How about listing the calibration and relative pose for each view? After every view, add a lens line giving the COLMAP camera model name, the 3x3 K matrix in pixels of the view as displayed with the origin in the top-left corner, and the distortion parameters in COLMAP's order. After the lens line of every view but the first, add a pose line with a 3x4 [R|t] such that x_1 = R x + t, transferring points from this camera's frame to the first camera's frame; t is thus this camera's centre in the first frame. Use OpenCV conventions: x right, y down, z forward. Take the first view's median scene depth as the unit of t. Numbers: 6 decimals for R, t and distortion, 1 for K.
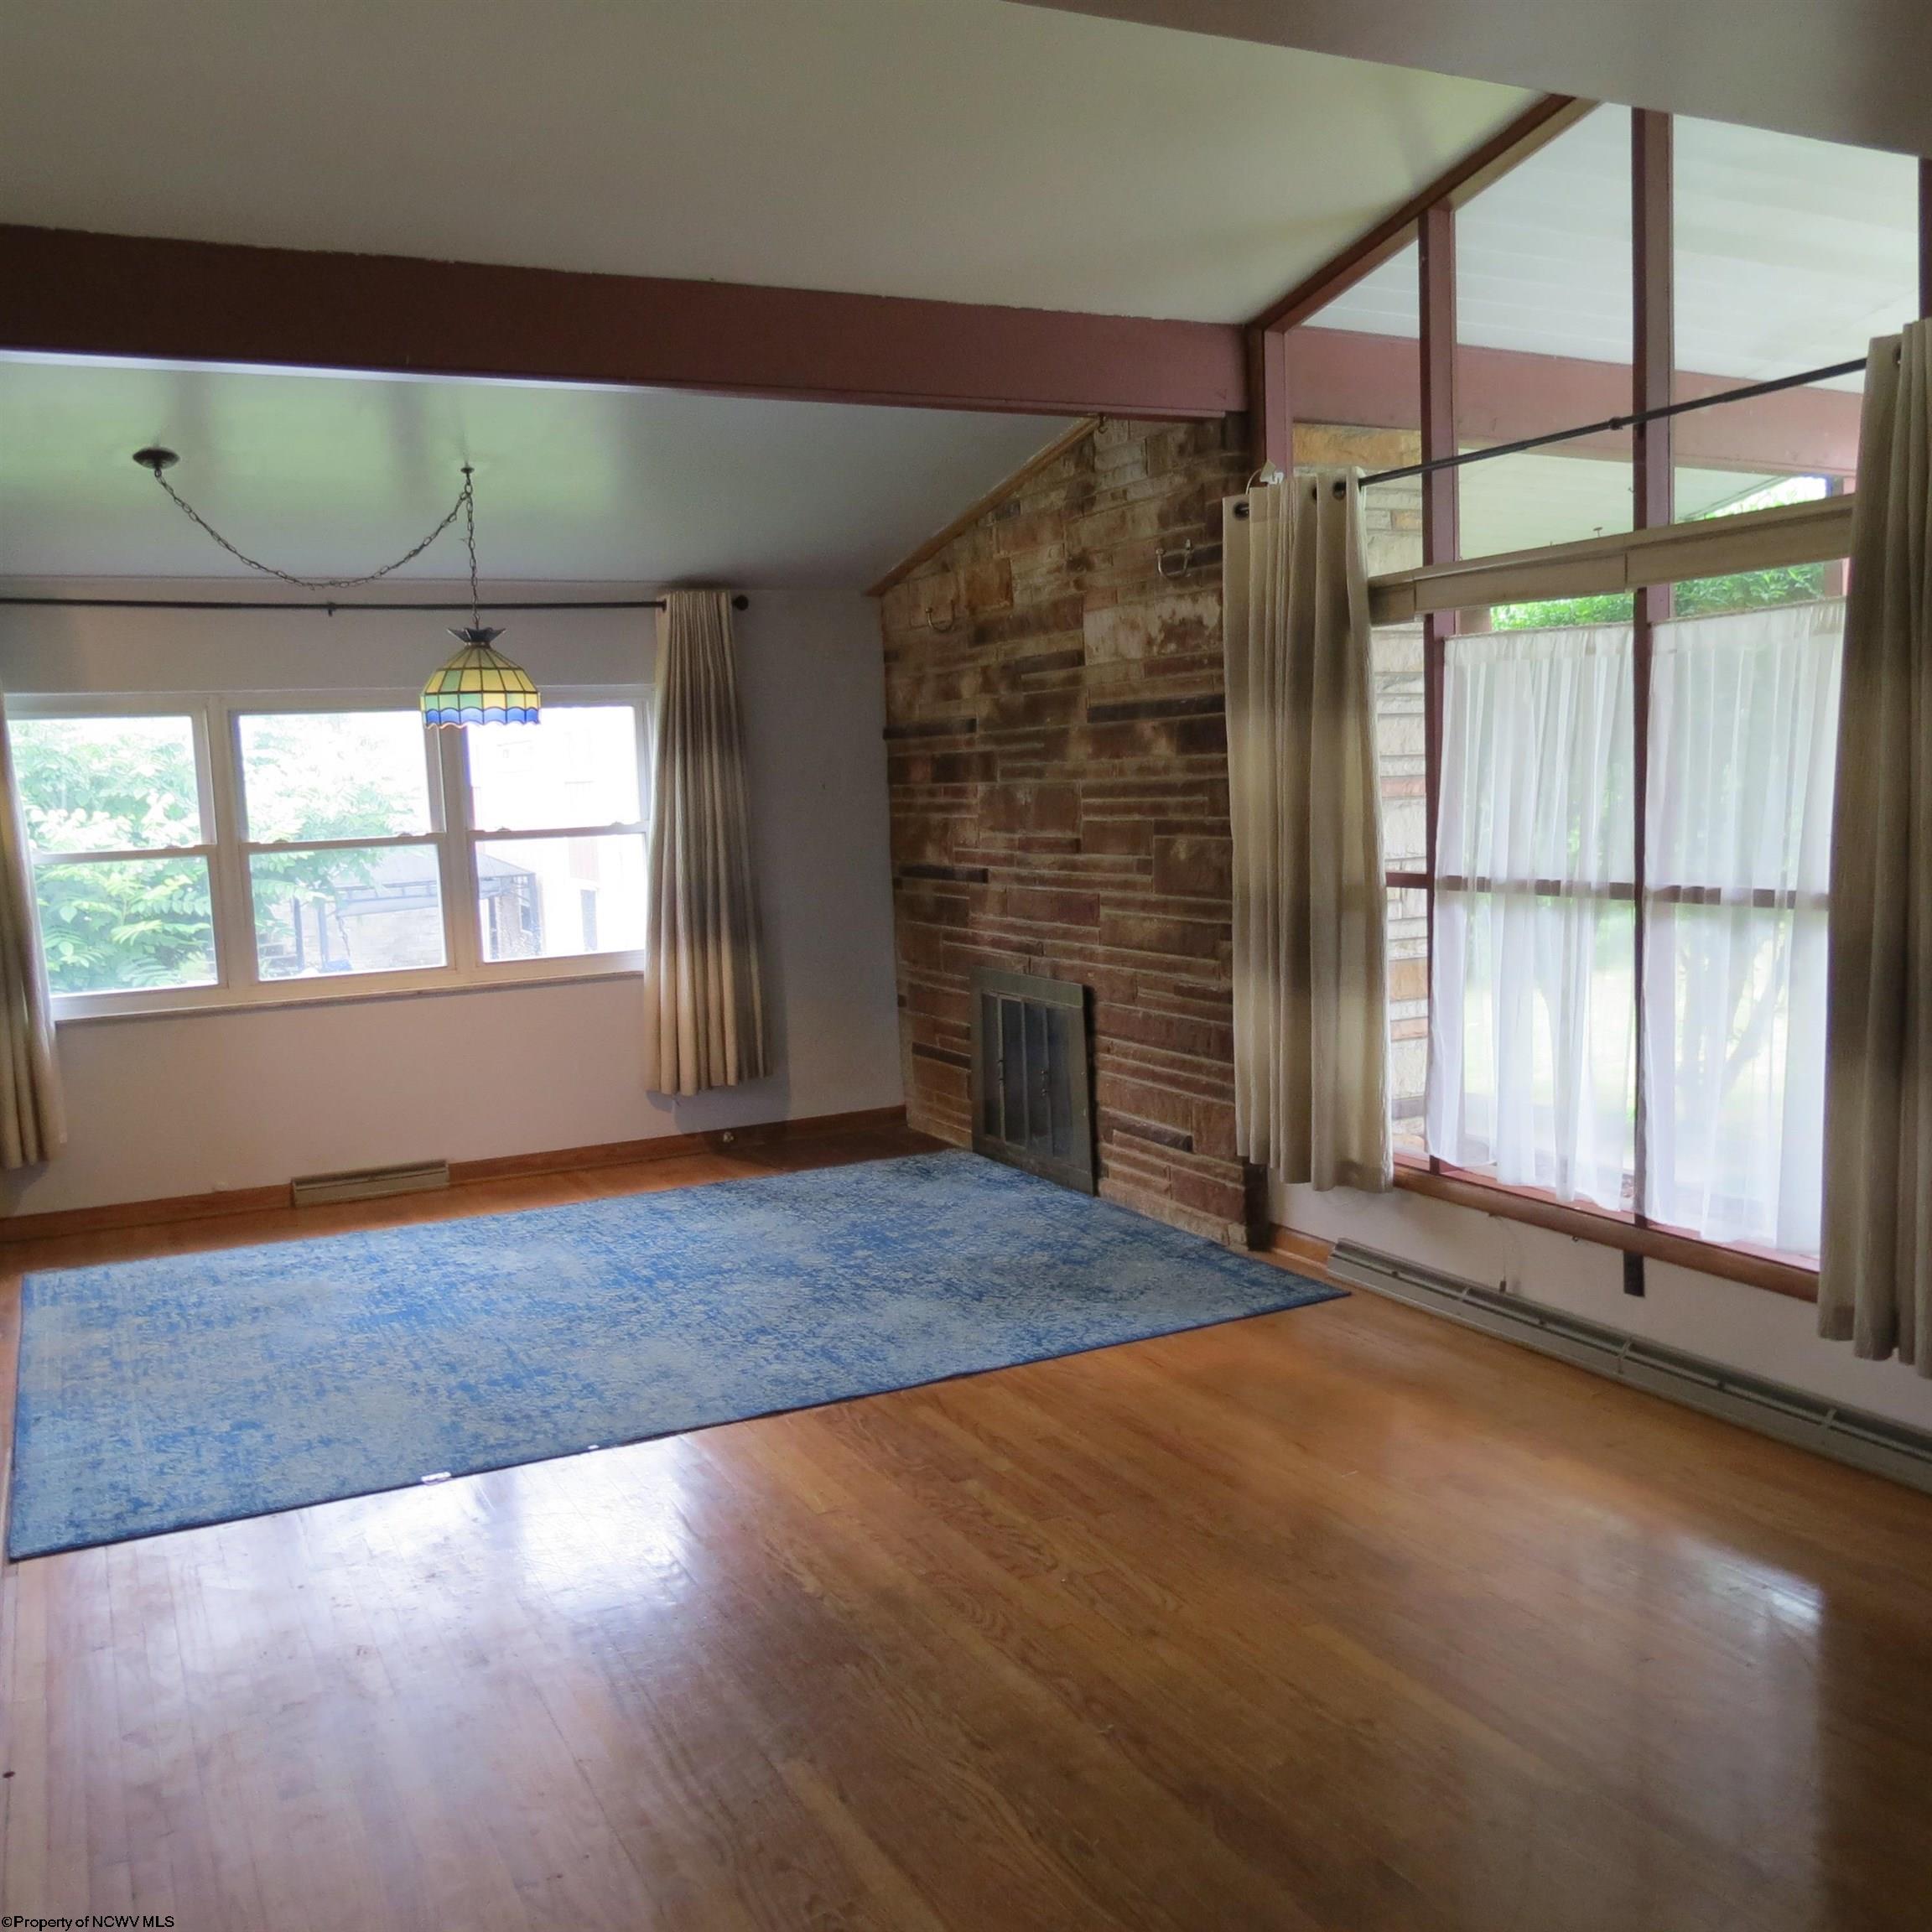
lens RADIAL K [[1810.6, 0, 966.0], [0, 1810.6, 966.0], [0, 0, 1]] dist [-0.048469, 0.015056]
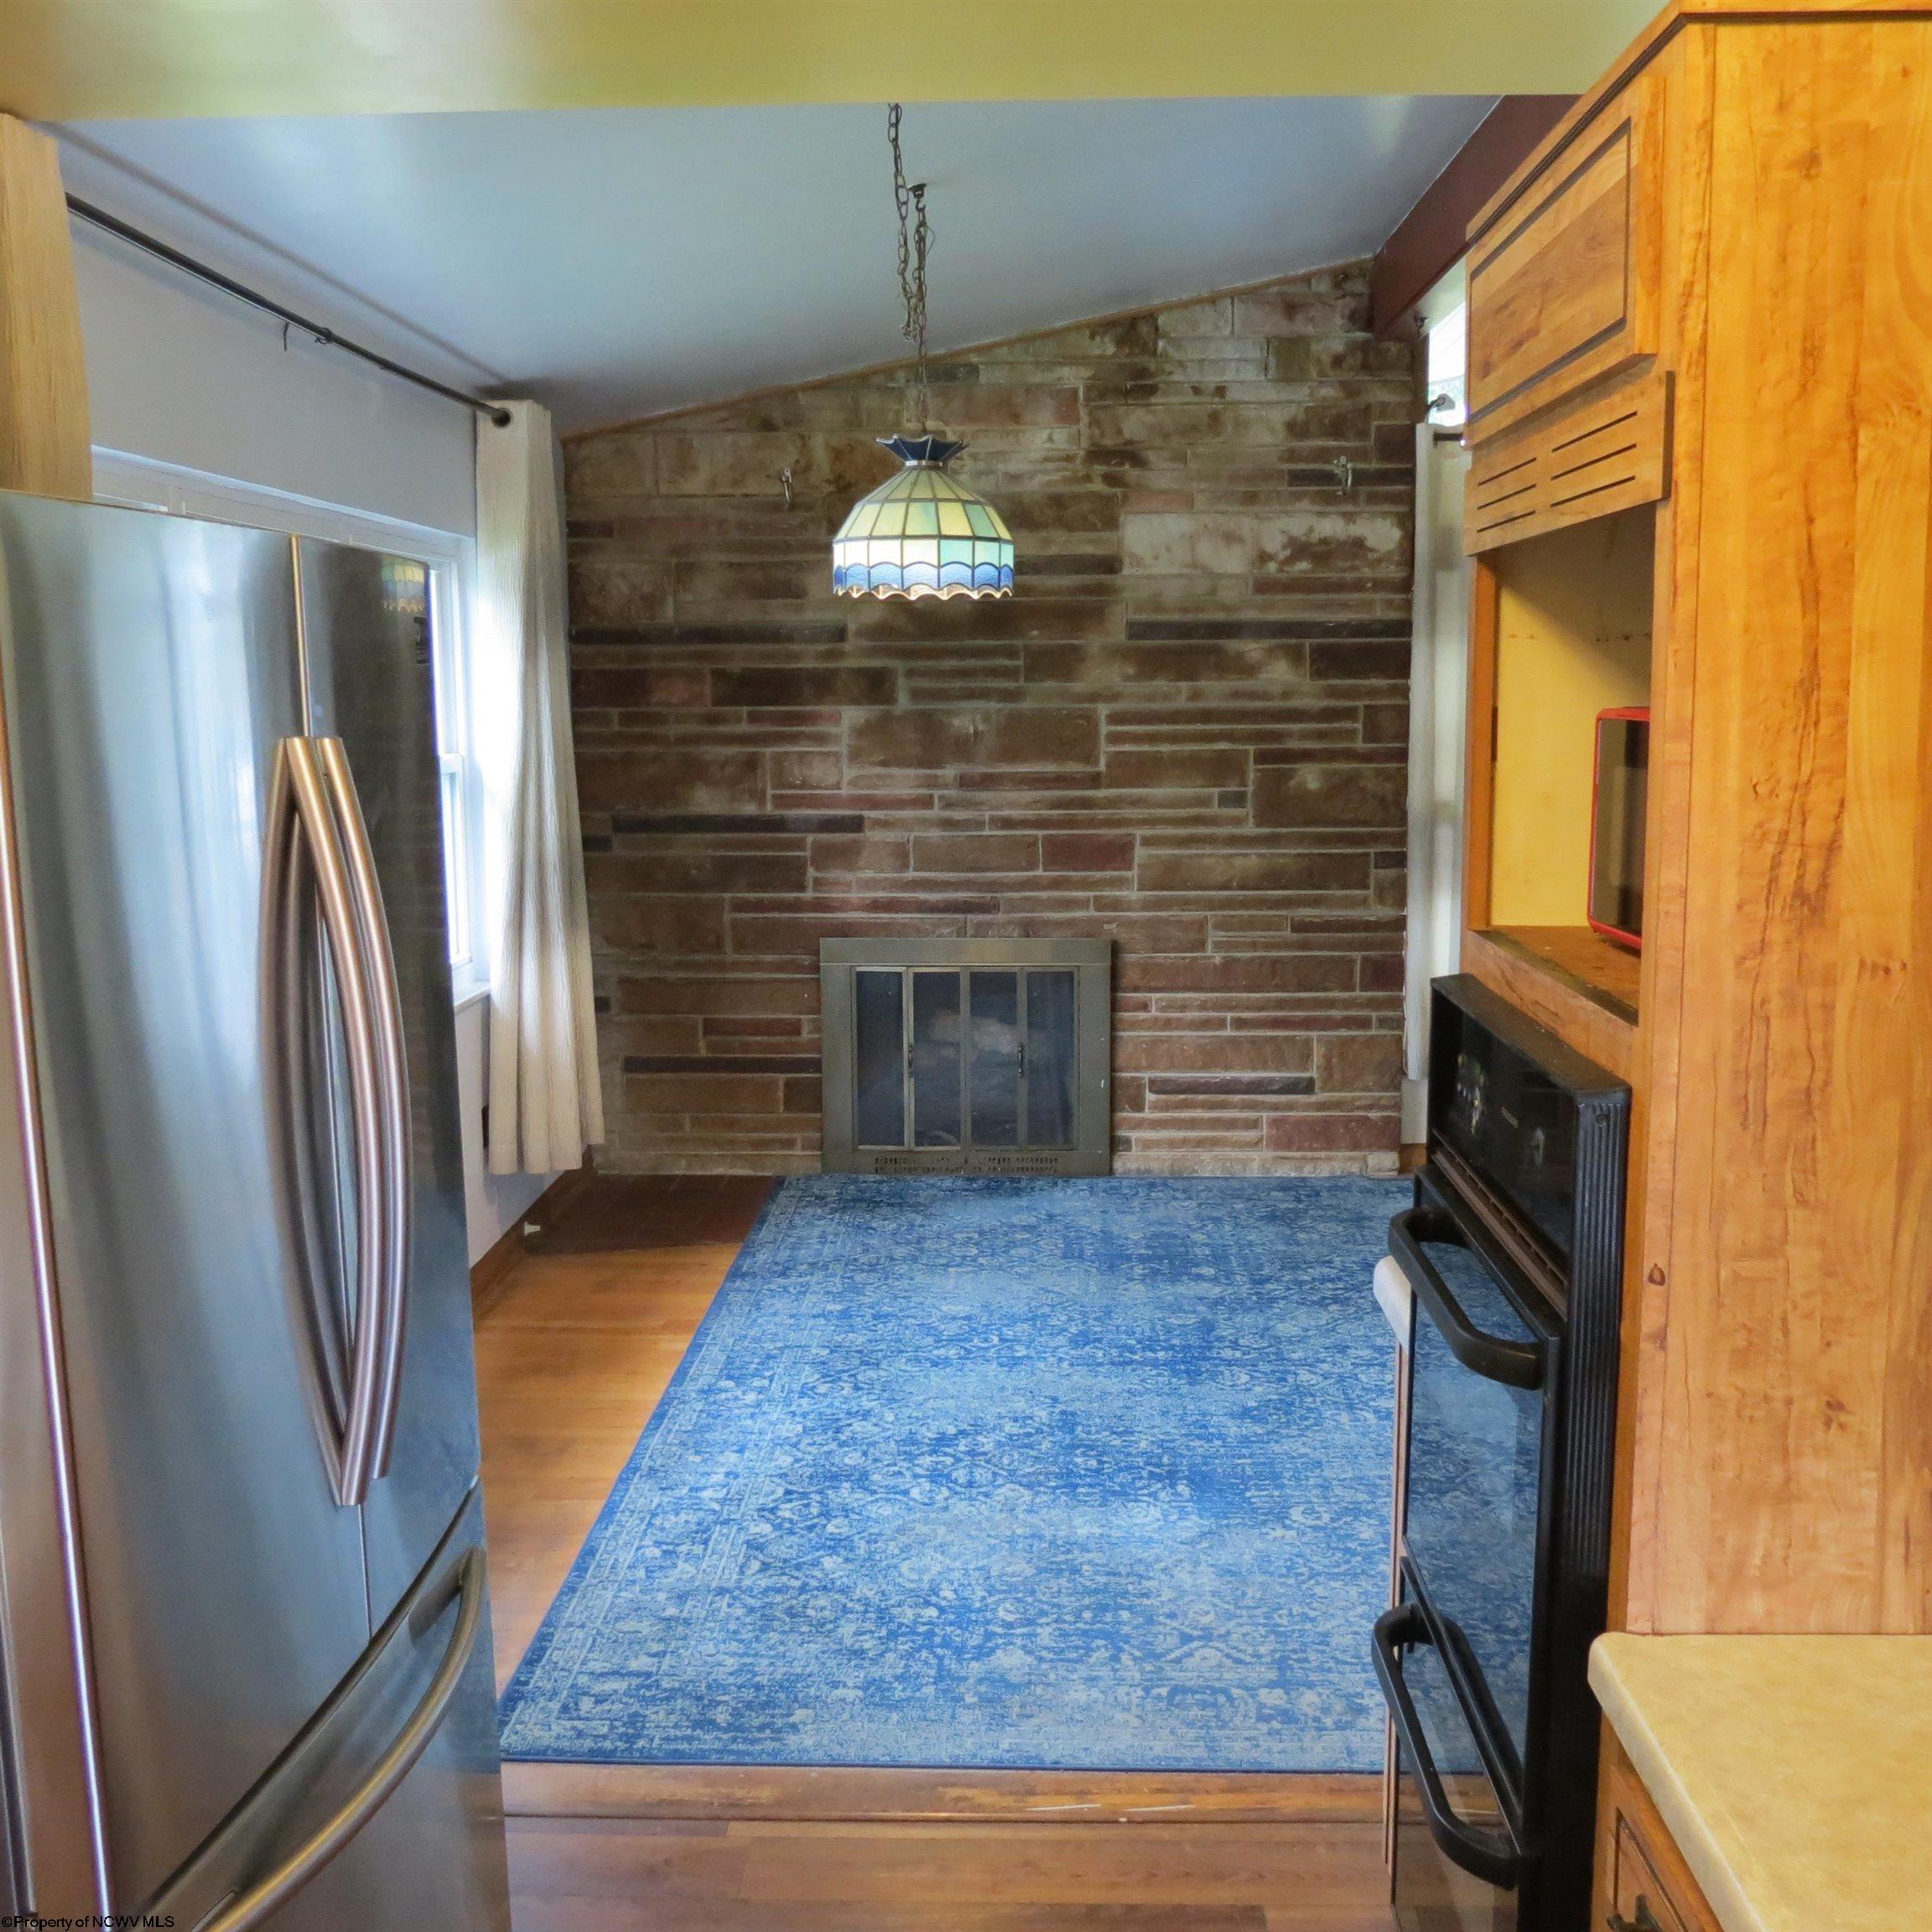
lens RADIAL K [[1976.1, 0, 961.4], [0, 1976.1, 942.9], [0, 0, 1]] dist [-0.004441, -0.005706]
pose [[0.484704, -0.080798, 0.870939, -0.869753], [0.081348, 0.995573, 0.047088, -0.041184], [-0.870887, 0.048025, 0.489130, 0.638385]]
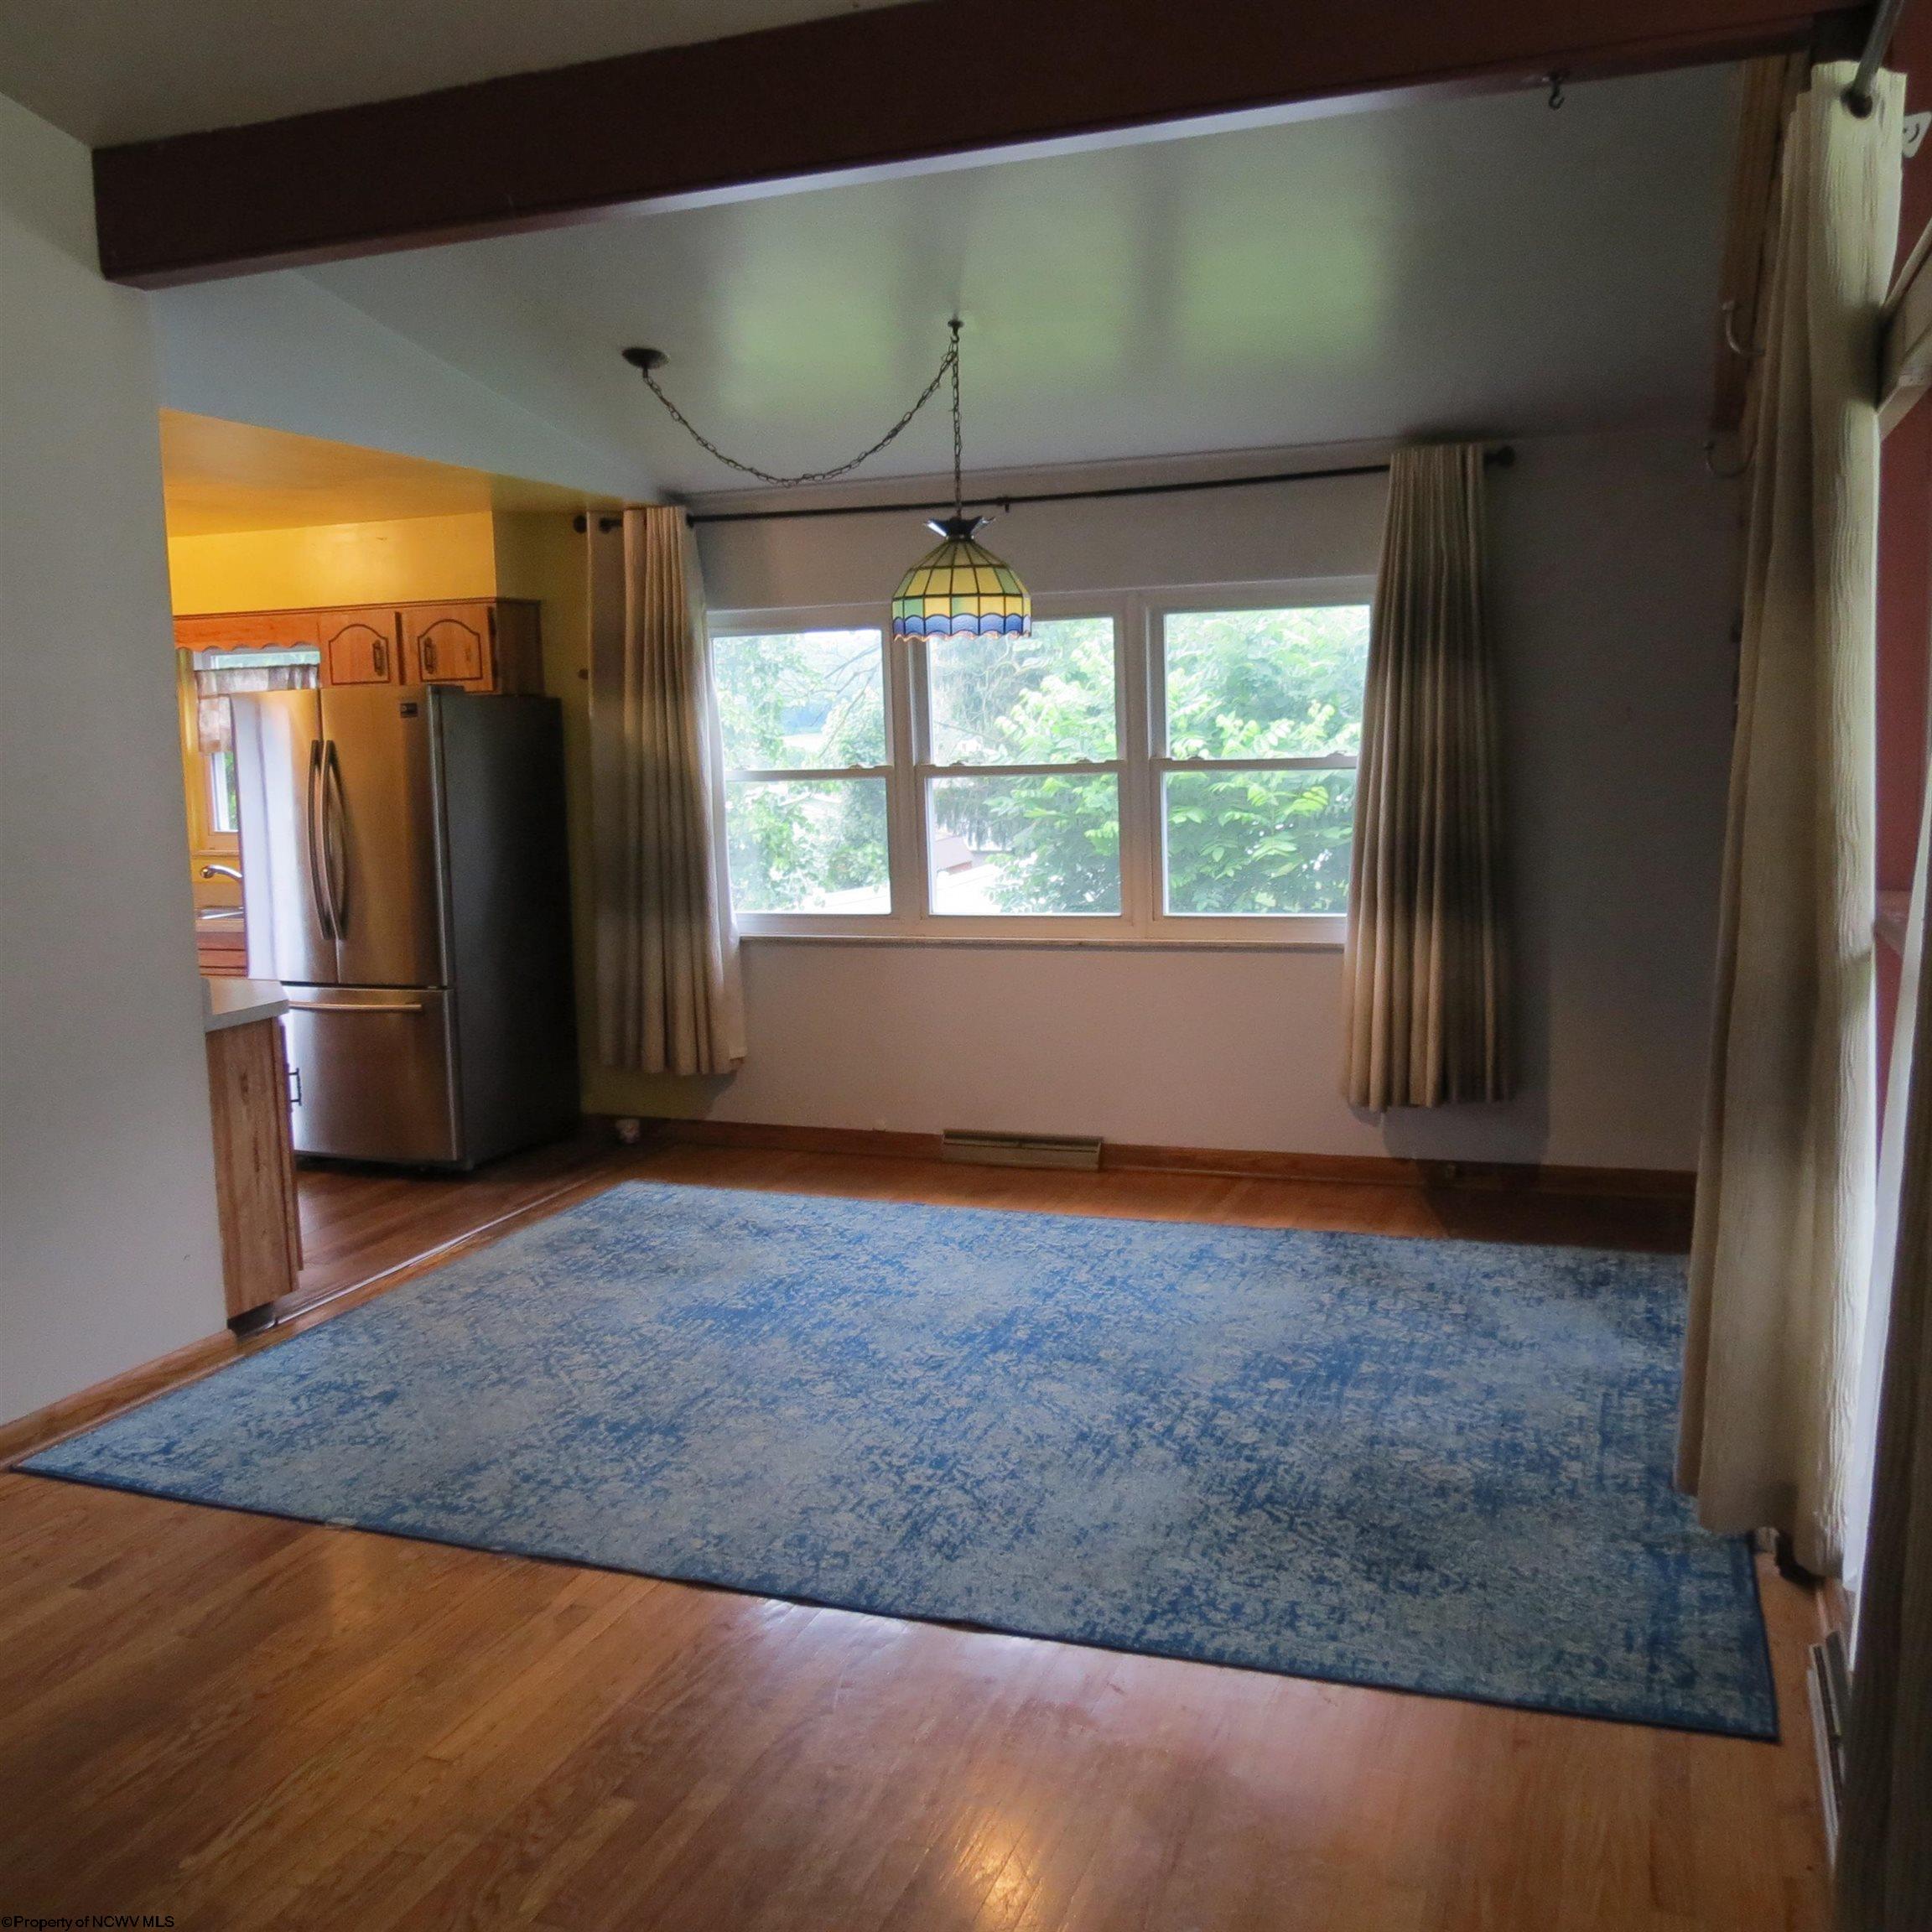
lens RADIAL K [[1810.6, 0, 966.0], [0, 1810.6, 966.0], [0, 0, 1]] dist [-0.048469, 0.015056]
pose [[0.679275, 0.112054, -0.725279, 0.345760], [-0.072301, 0.993685, 0.085807, -0.053669], [0.730314, -0.005848, 0.683087, 0.426406]]
